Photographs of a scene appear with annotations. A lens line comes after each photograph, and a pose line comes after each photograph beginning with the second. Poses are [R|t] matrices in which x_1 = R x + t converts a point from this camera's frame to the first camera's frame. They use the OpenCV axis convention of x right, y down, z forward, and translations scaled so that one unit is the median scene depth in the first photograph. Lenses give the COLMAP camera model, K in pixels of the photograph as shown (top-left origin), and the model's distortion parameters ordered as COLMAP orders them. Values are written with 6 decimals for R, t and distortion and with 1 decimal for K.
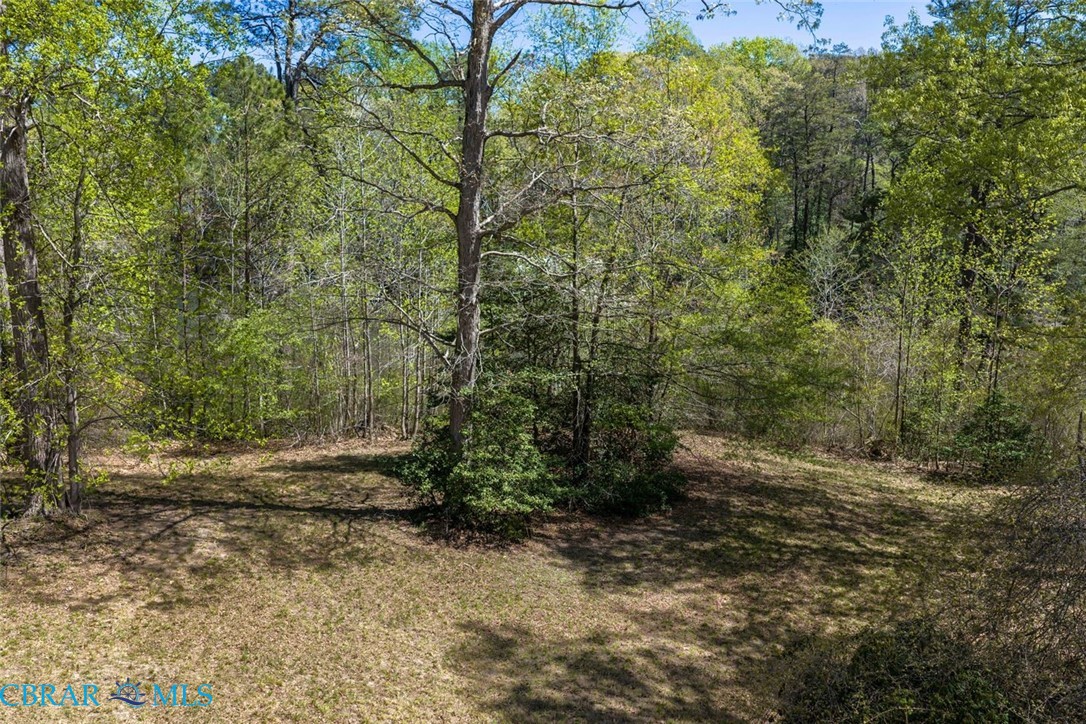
lens RADIAL K [[889.0, 0, 542.8], [0, 889.0, 360.2], [0, 0, 1]] dist [-0.007235, -0.001502]
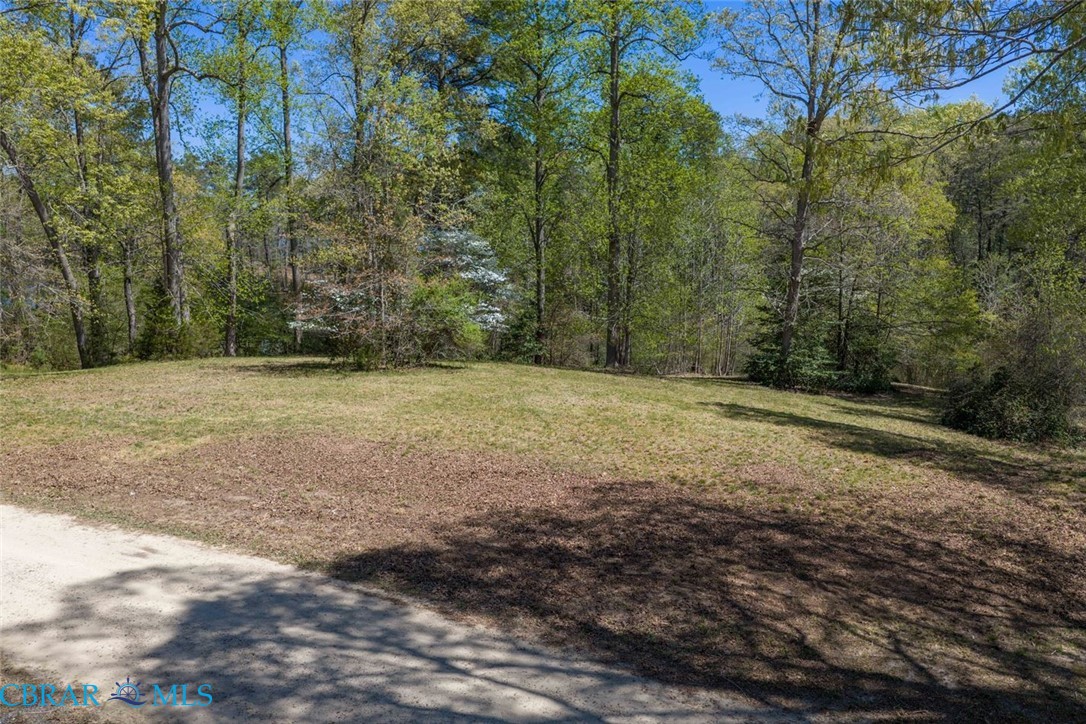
lens RADIAL K [[889.0, 0, 544.0], [0, 889.0, 363.8], [0, 0, 1]] dist [-0.007235, -0.001502]
pose [[0.981655, 0.026475, -0.188820, -0.066400], [-0.034973, 0.998513, -0.041814, 0.060316], [0.187433, 0.047651, 0.981121, -0.293936]]
